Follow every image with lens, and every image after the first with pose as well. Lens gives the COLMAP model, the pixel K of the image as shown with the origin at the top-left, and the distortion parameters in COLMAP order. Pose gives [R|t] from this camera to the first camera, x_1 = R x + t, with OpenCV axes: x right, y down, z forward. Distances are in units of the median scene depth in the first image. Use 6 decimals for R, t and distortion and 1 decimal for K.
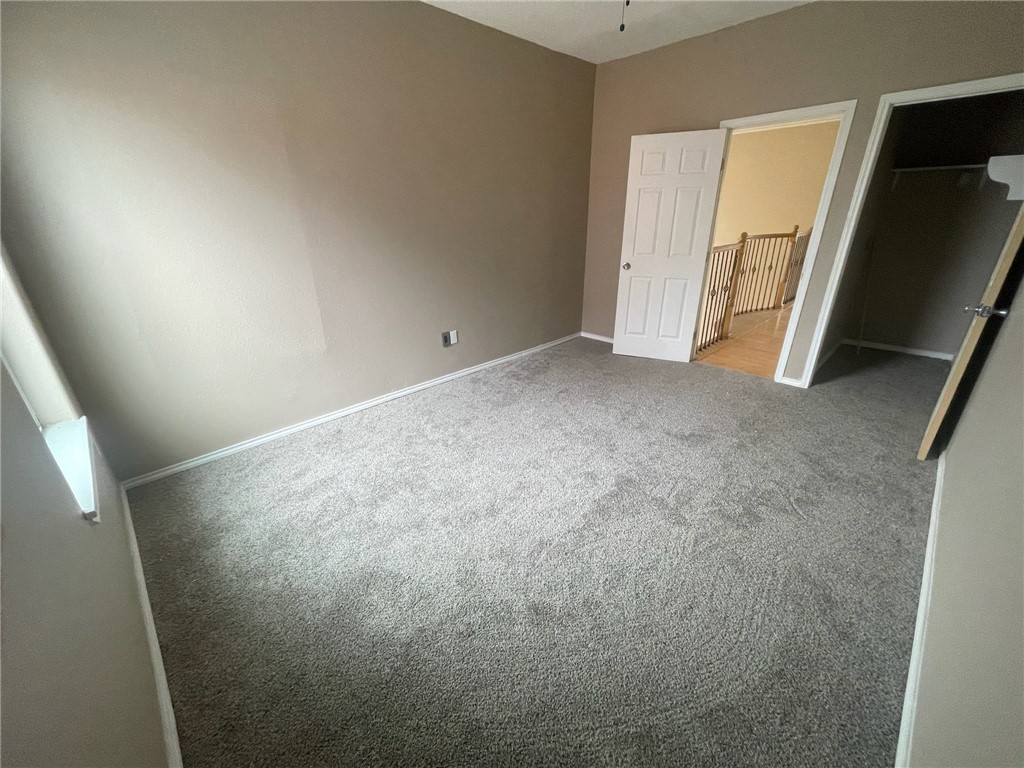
lens RADIAL K [[411.8, 0, 511.0], [0, 411.8, 382.9], [0, 0, 1]] dist [-0.002059, -0.000230]
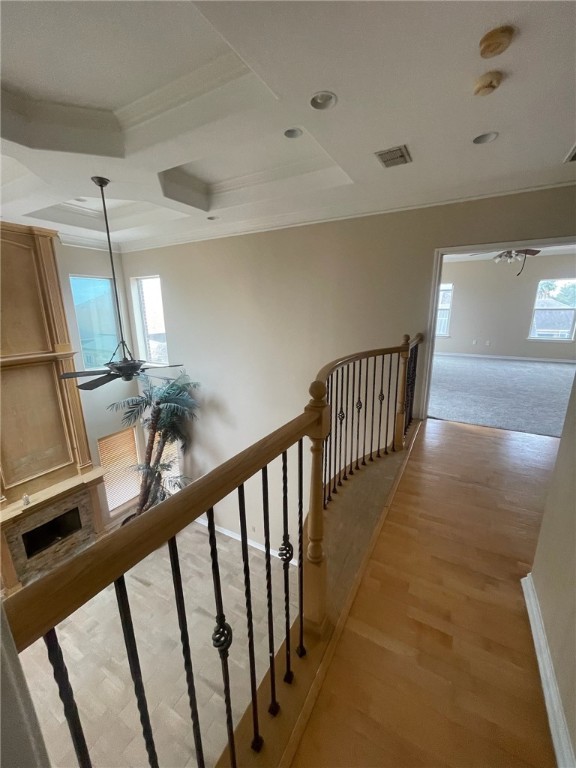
lens RADIAL K [[308.9, 0, 290.7], [0, 308.9, 381.5], [0, 0, 1]] dist [-0.002059, -0.000230]
pose [[0.963913, -0.062770, 0.258710, 0.363588], [0.101620, 0.984974, -0.139639, -0.251485], [-0.246057, 0.160890, 0.955809, 0.558369]]
